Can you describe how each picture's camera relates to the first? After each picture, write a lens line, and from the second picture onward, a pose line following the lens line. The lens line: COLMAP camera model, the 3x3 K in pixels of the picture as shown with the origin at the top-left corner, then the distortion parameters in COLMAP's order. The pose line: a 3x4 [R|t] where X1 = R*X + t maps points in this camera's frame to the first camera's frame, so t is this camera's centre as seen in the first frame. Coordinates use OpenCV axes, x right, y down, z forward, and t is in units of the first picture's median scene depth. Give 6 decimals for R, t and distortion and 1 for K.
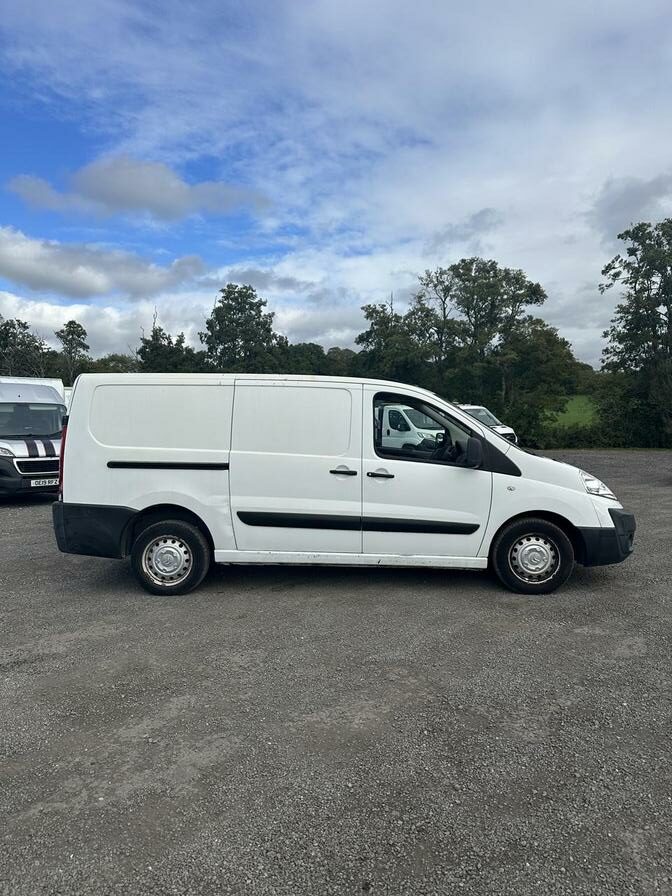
lens RADIAL K [[637.9, 0, 336.0], [0, 637.9, 448.0], [0, 0, 1]] dist [0.021199, 0.001069]
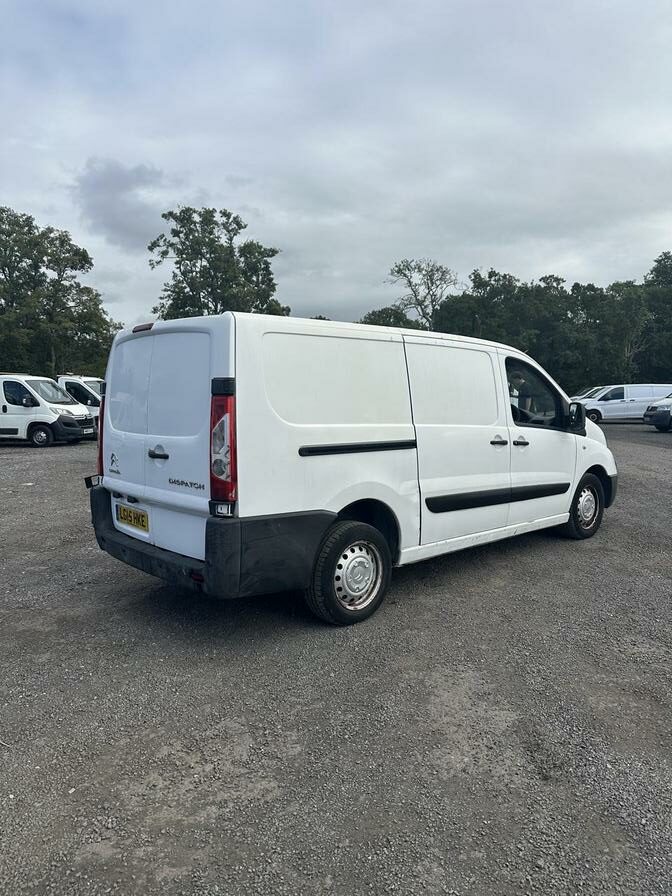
lens RADIAL K [[638.3, 0, 339.4], [0, 638.3, 448.8], [0, 0, 1]] dist [0.010073, -0.004546]
pose [[0.709764, -0.064924, 0.701441, -0.106267], [0.036824, 0.997802, 0.055093, -0.001649], [-0.703476, -0.013273, 0.710595, 0.065978]]
